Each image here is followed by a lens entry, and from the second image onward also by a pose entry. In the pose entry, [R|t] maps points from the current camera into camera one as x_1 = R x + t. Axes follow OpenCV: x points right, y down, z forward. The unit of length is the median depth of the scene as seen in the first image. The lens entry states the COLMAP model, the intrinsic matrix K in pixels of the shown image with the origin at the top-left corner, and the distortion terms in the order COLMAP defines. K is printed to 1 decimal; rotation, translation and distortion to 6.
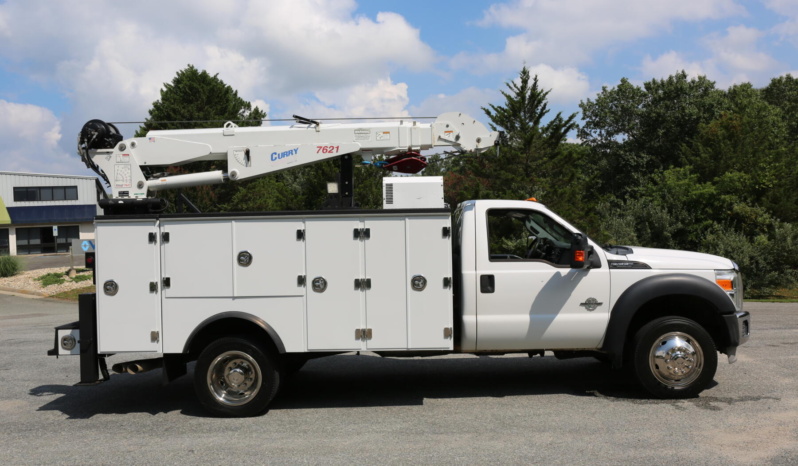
lens RADIAL K [[665.8, 0, 405.6], [0, 665.8, 235.4], [0, 0, 1]] dist [-0.064374, 0.046706]
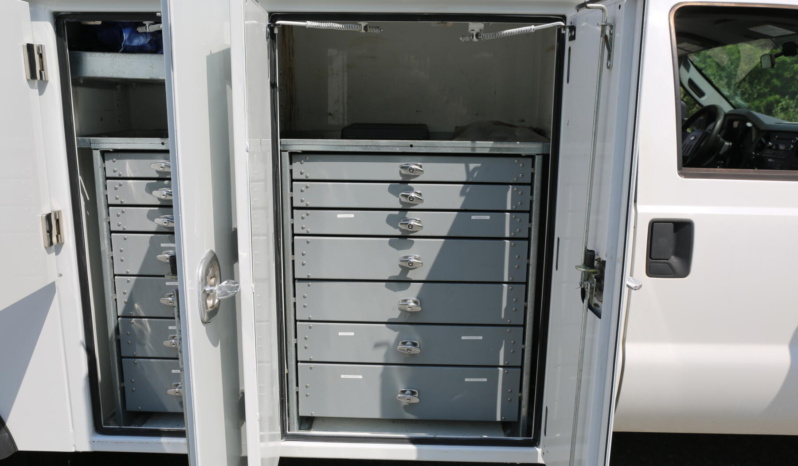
lens RADIAL K [[654.0, 0, 388.1], [0, 654.0, 235.8], [0, 0, 1]] dist [-0.071650, 0.061061]
pose [[0.999493, 0.030516, -0.009058, -0.005300], [-0.028108, 0.979642, 0.198775, 0.010800], [0.014939, -0.198420, 0.980003, 0.703899]]
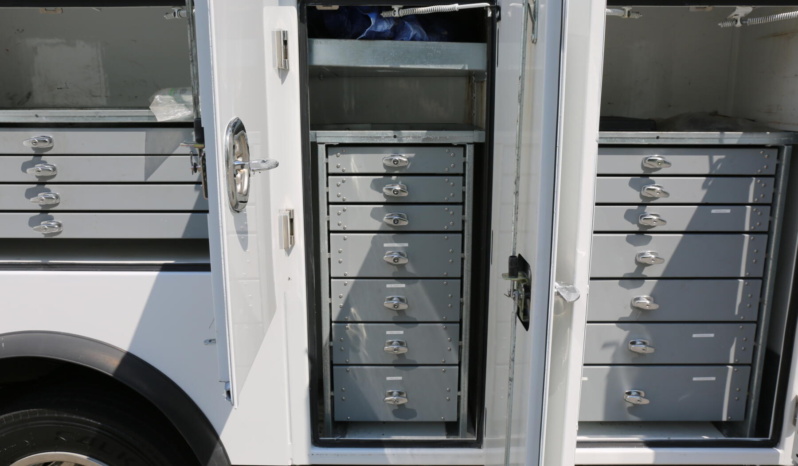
lens RADIAL K [[681.1, 0, 388.2], [0, 681.1, 244.3], [0, 0, 1]] dist [-0.064064, 0.079354]
pose [[0.999802, 0.015026, 0.013068, -0.112218], [-0.017512, 0.975854, 0.217721, 0.012825], [-0.009480, -0.217907, 0.975923, 0.706690]]
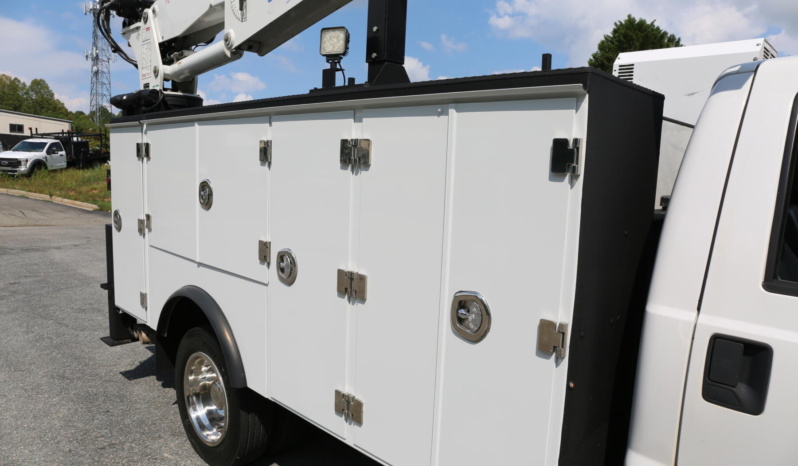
lens RADIAL K [[537.1, 0, 398.4], [0, 537.1, 239.7], [0, 0, 1]] dist [-0.090616, 0.061293]
pose [[0.730407, 0.139950, -0.668520, 0.154924], [-0.056093, 0.987767, 0.145496, -0.000155], [0.680704, -0.068773, 0.729323, 0.767892]]
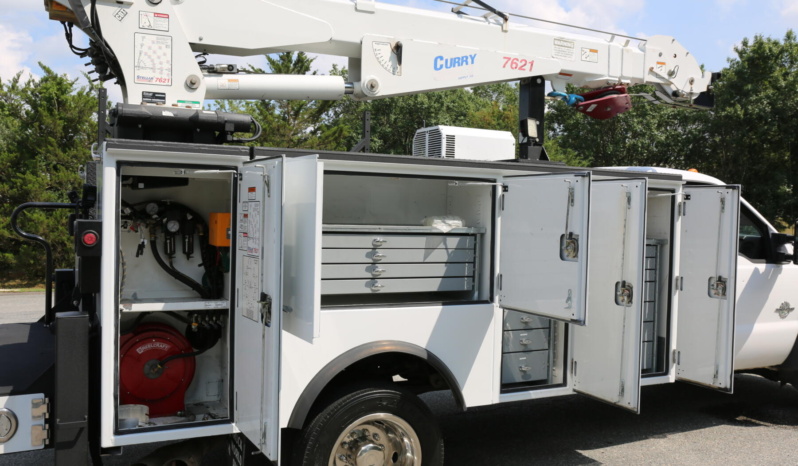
lens RADIAL K [[699.7, 0, 402.5], [0, 699.7, 233.7], [0, 0, 1]] dist [-0.051170, 0.065706]
pose [[0.889987, 0.027199, 0.455174, -0.492506], [-0.036390, 0.999272, 0.011440, 0.020961], [-0.454531, -0.026746, 0.890329, 0.479760]]
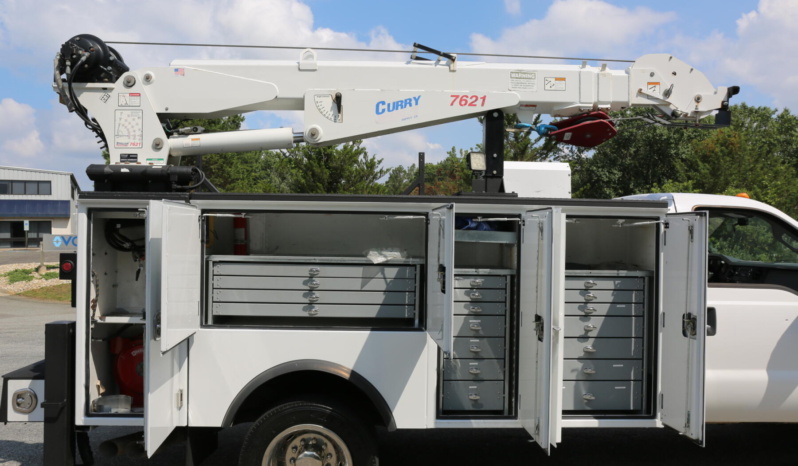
lens RADIAL K [[619.7, 0, 400.4], [0, 619.7, 235.4], [0, 0, 1]] dist [-0.062711, 0.044908]
pose [[0.997710, 0.033765, 0.058613, -0.209547], [-0.033098, 0.999376, -0.012306, 0.006520], [-0.058992, 0.010338, 0.998205, 0.424360]]
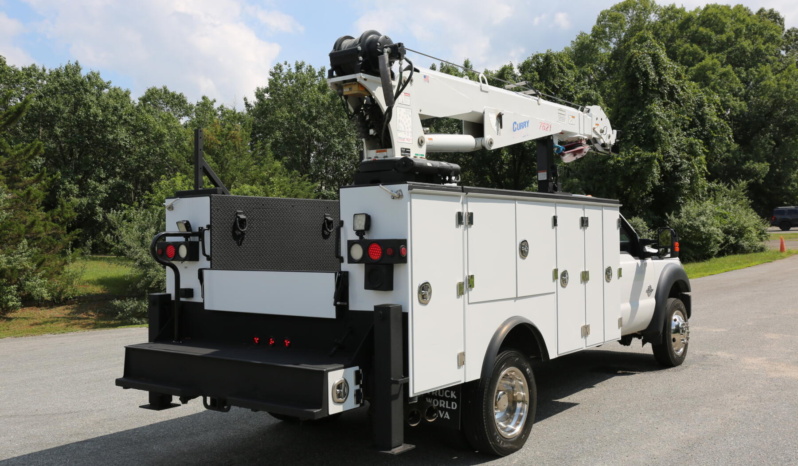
lens RADIAL K [[784.7, 0, 401.0], [0, 784.7, 235.0], [0, 0, 1]] dist [-0.005259, 0.000000]
pose [[0.595271, 0.017743, 0.803329, -1.062529], [0.008935, 0.999548, -0.028698, 0.042825], [-0.803476, 0.024260, 0.594843, 0.536393]]
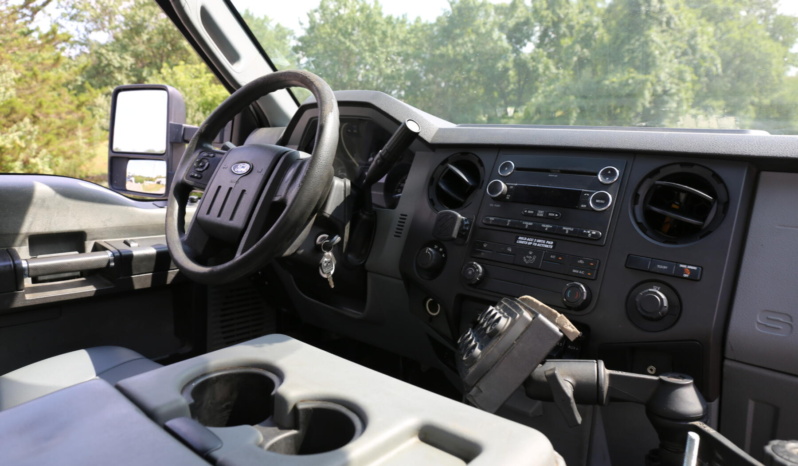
lens RADIAL K [[537.1, 0, 396.5], [0, 537.1, 219.2], [0, 0, 1]] dist [-0.090616, 0.061293]
pose [[0.658009, -0.055125, 0.750990, 0.152658], [-0.053998, 0.991295, 0.120076, 0.024029], [-0.751071, -0.119563, 0.649305, 1.106464]]
